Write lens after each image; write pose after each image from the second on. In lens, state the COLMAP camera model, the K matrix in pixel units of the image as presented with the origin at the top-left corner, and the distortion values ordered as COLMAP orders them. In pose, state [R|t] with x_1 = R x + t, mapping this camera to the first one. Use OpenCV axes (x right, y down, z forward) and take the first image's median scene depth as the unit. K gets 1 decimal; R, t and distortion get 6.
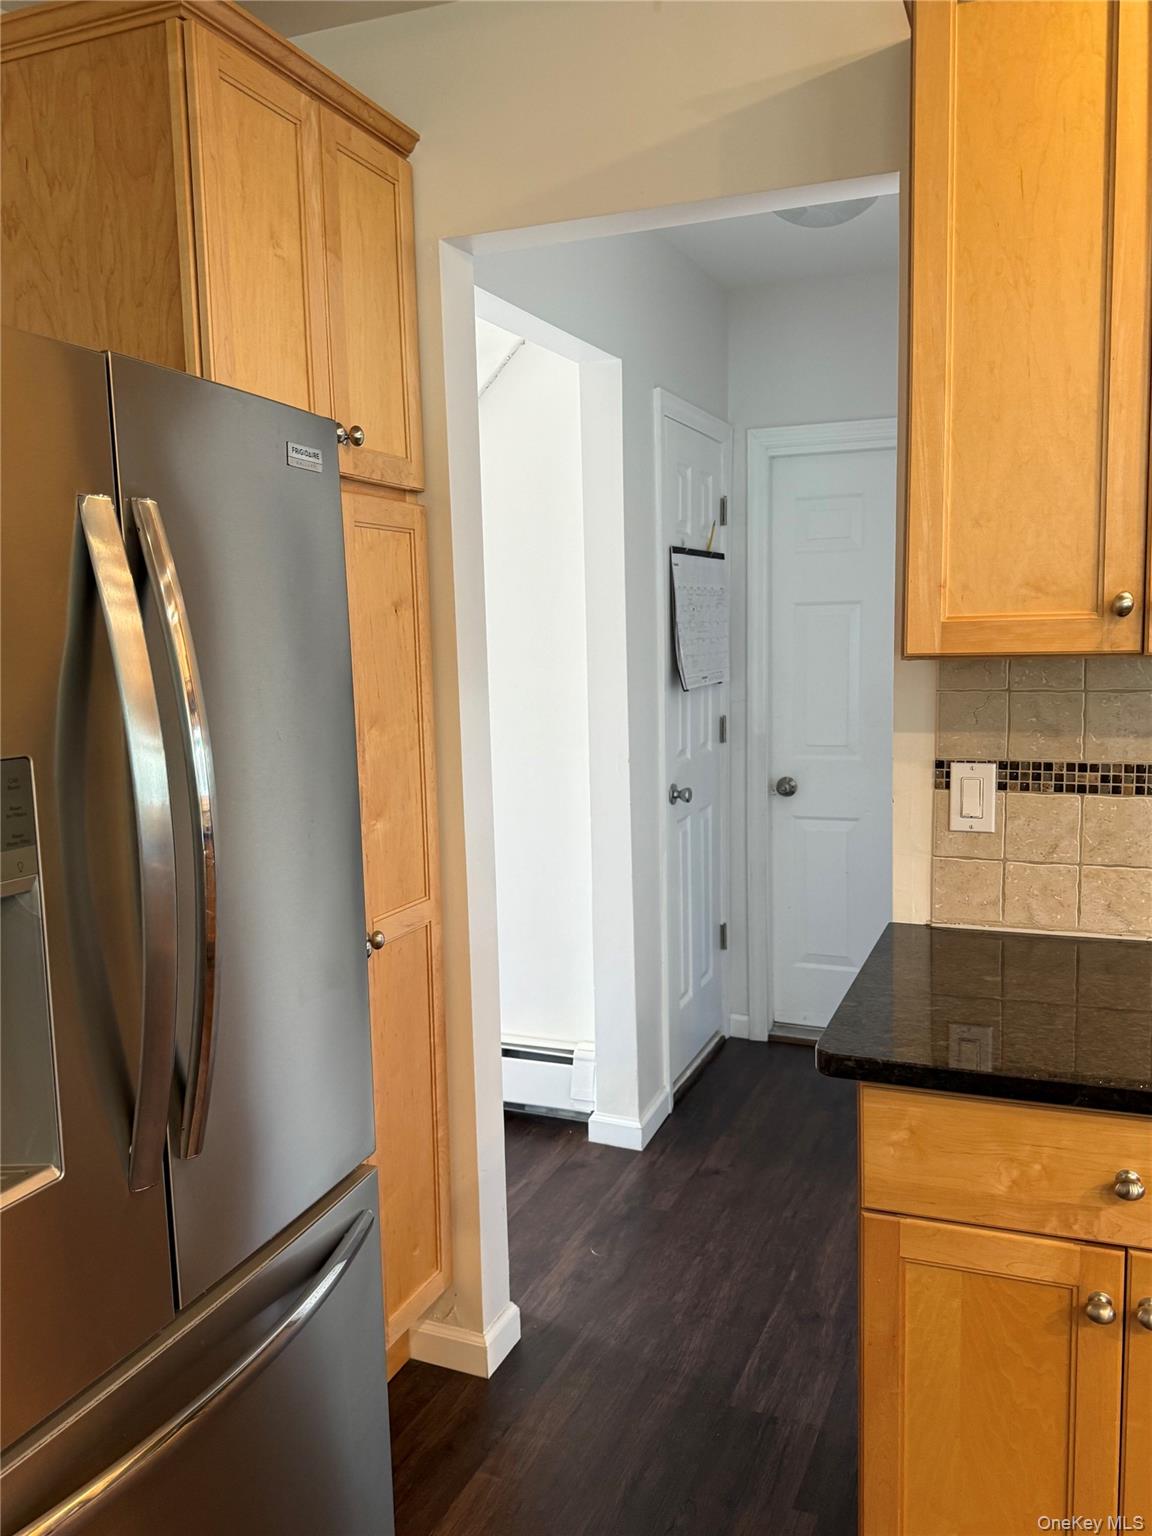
lens RADIAL K [[1223.2, 0, 576.0], [0, 1223.2, 768.0], [0, 0, 1]] dist [0.066895, -0.108707]
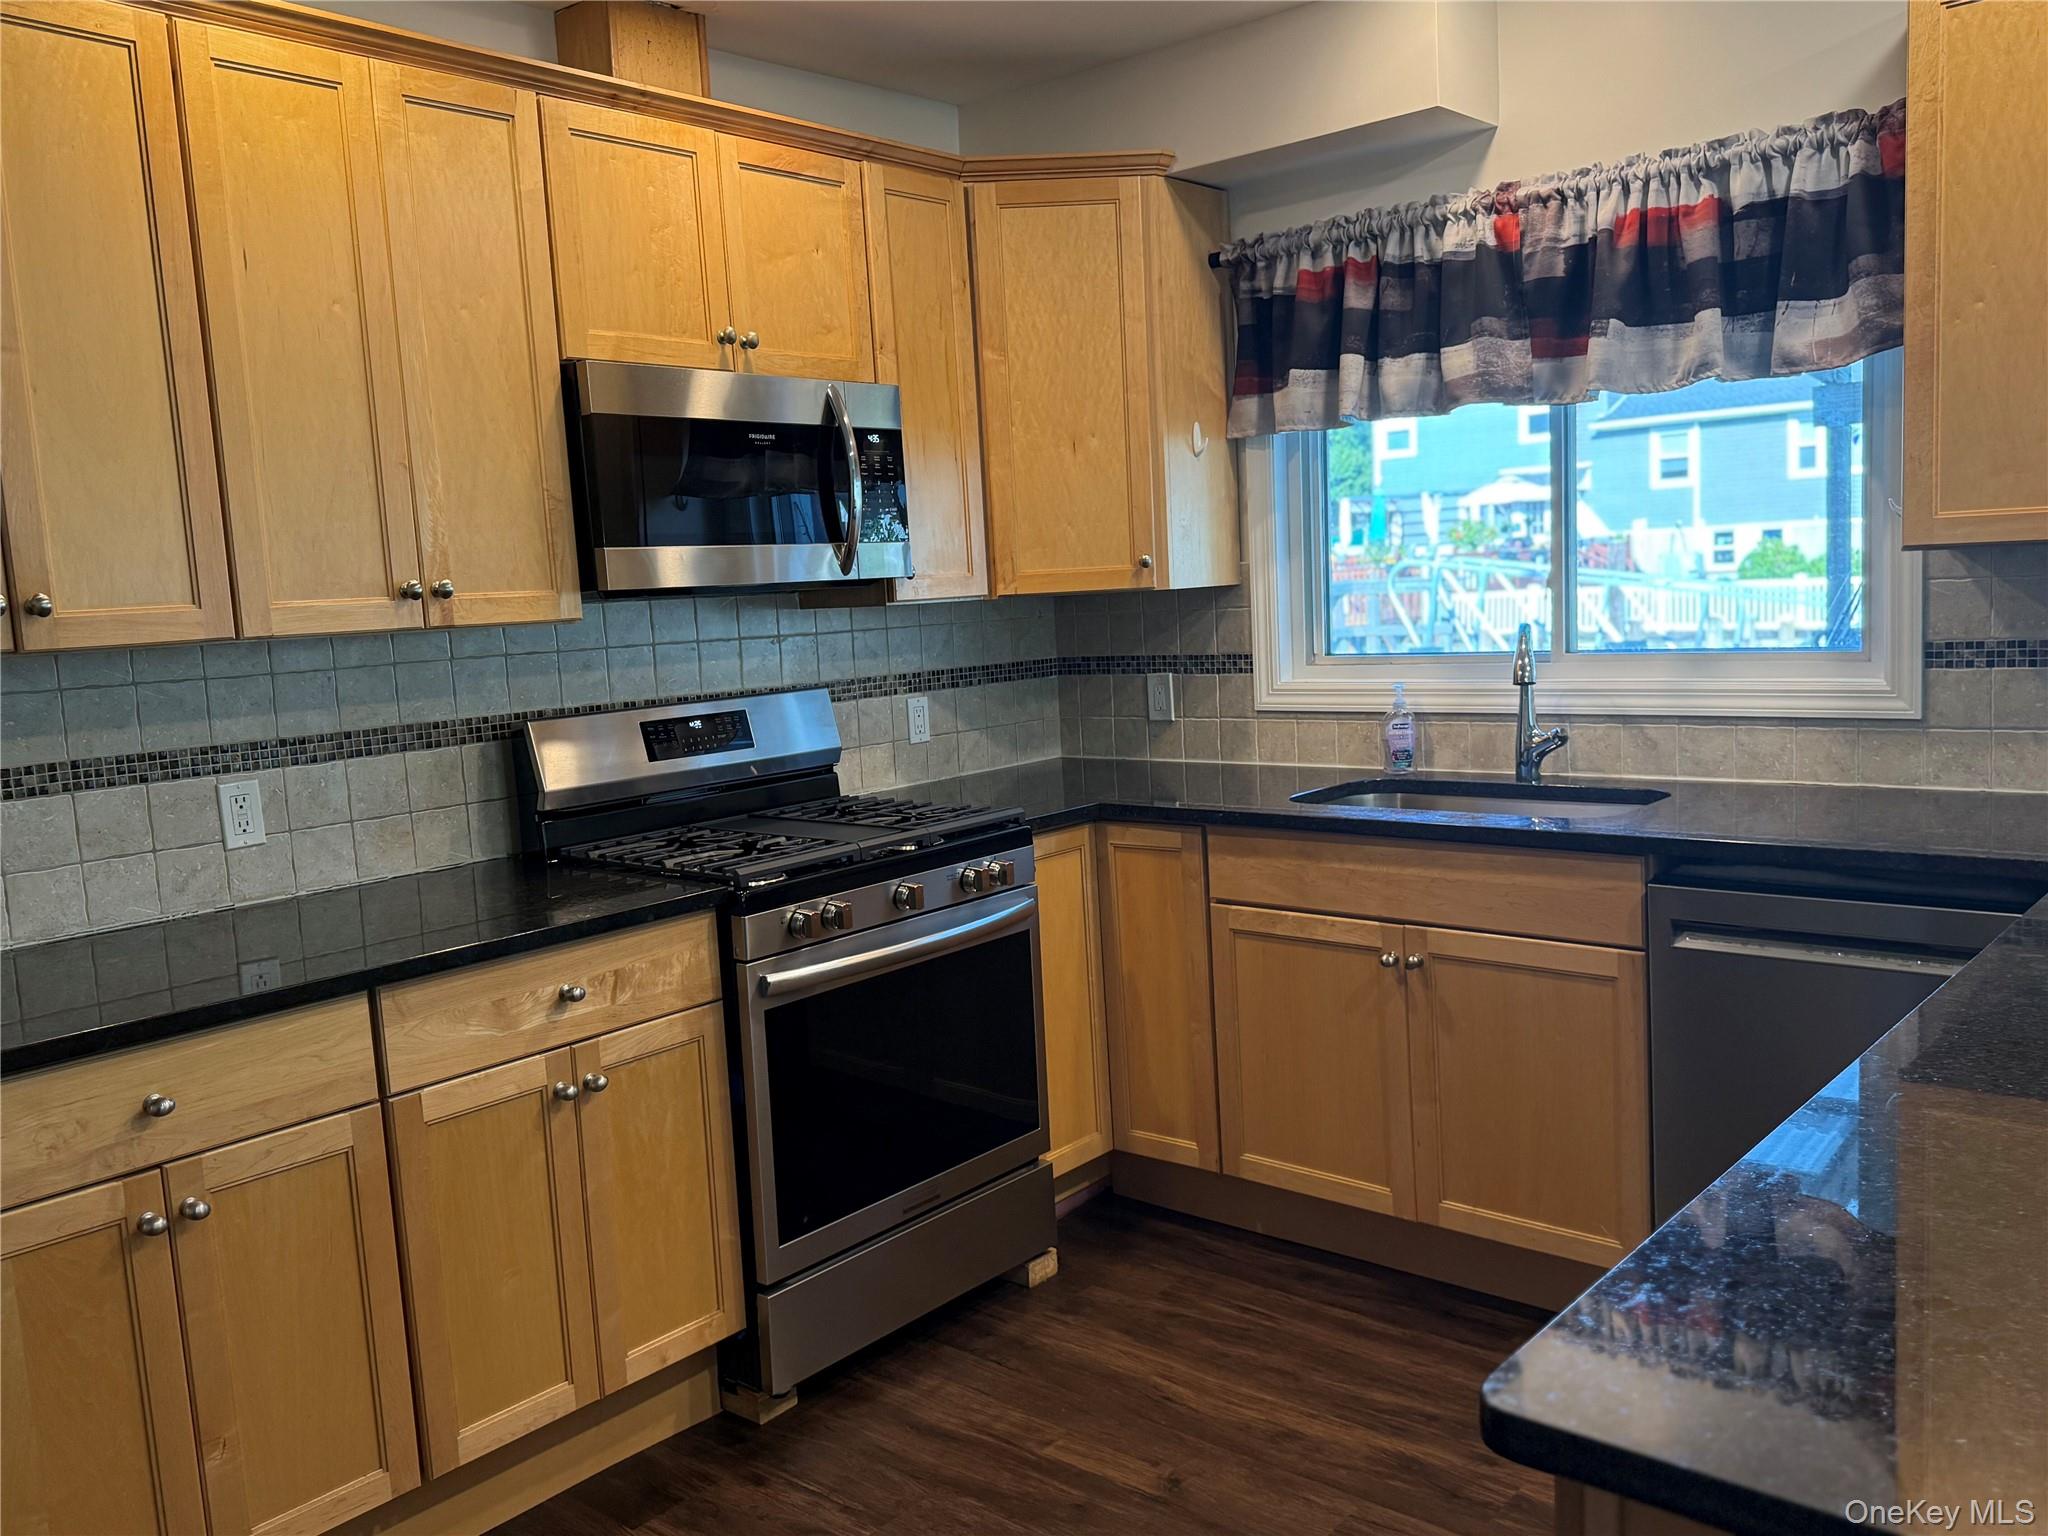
lens RADIAL K [[1632.1, 0, 1024.0], [0, 1632.1, 768.0], [0, 0, 1]] dist [0.139110, -0.283428]
pose [[0.321398, -0.103289, 0.941294, -0.486896], [0.151788, 0.986799, 0.056456, 0.044388], [-0.934700, 0.124732, 0.332834, -0.206849]]
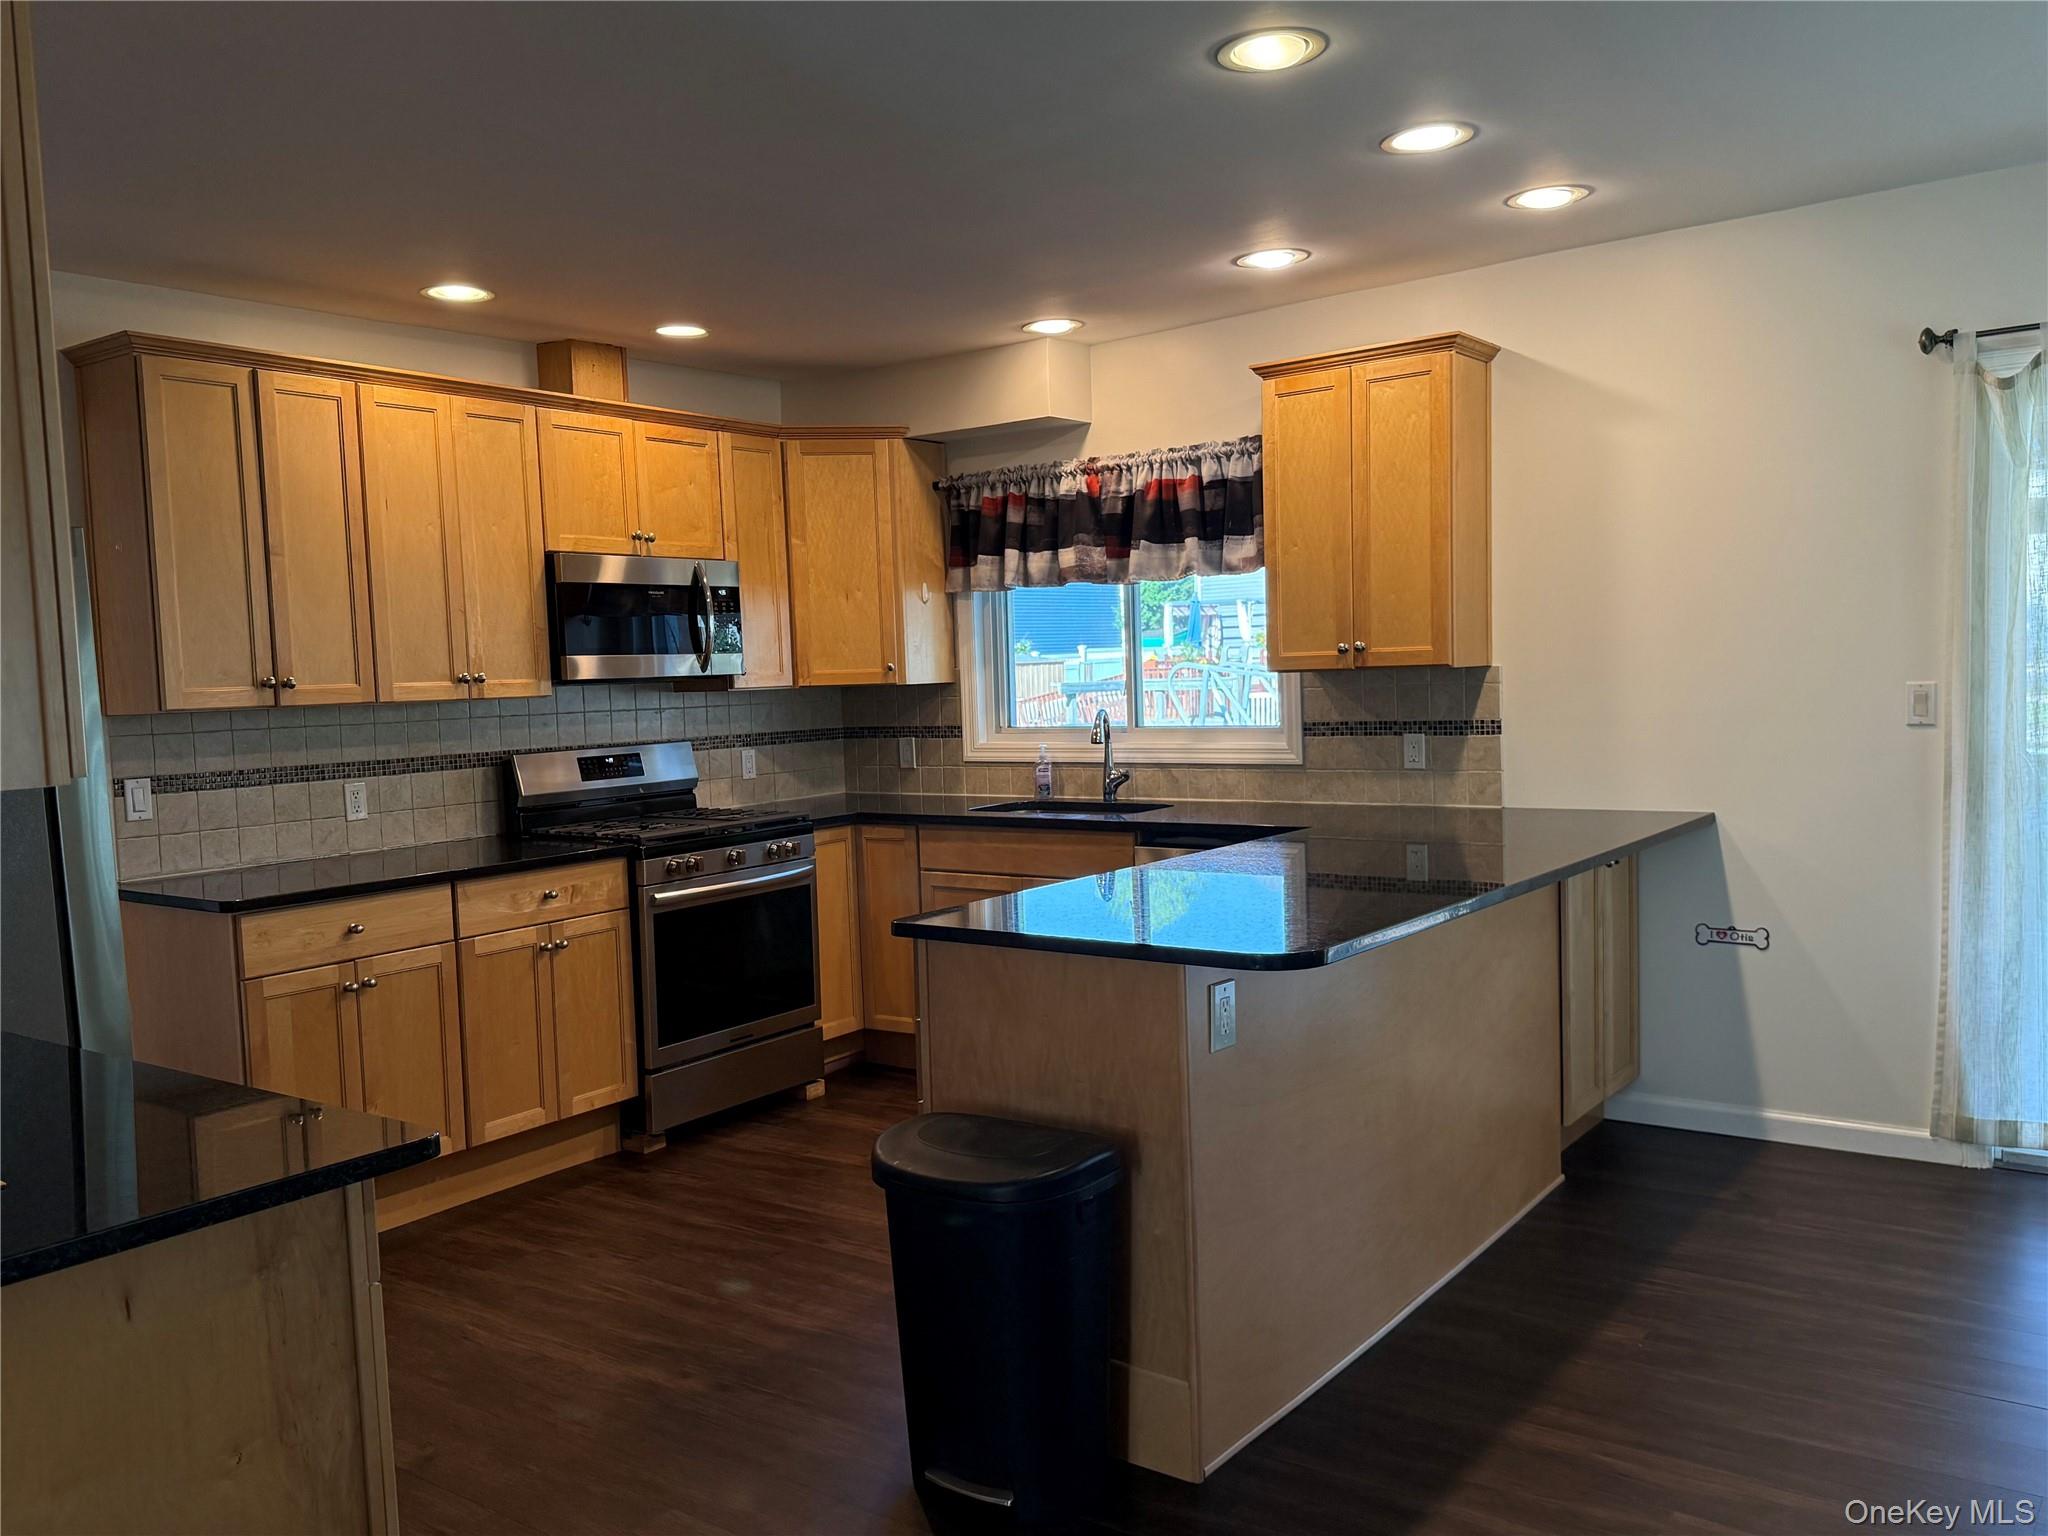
lens RADIAL K [[1632.1, 0, 1024.0], [0, 1632.1, 768.0], [0, 0, 1]] dist [0.139110, -0.283428]
pose [[0.237258, -0.047267, 0.970296, -1.568534], [0.137649, 0.990374, 0.014587, 0.114154], [-0.961645, 0.130099, 0.241481, -0.695747]]
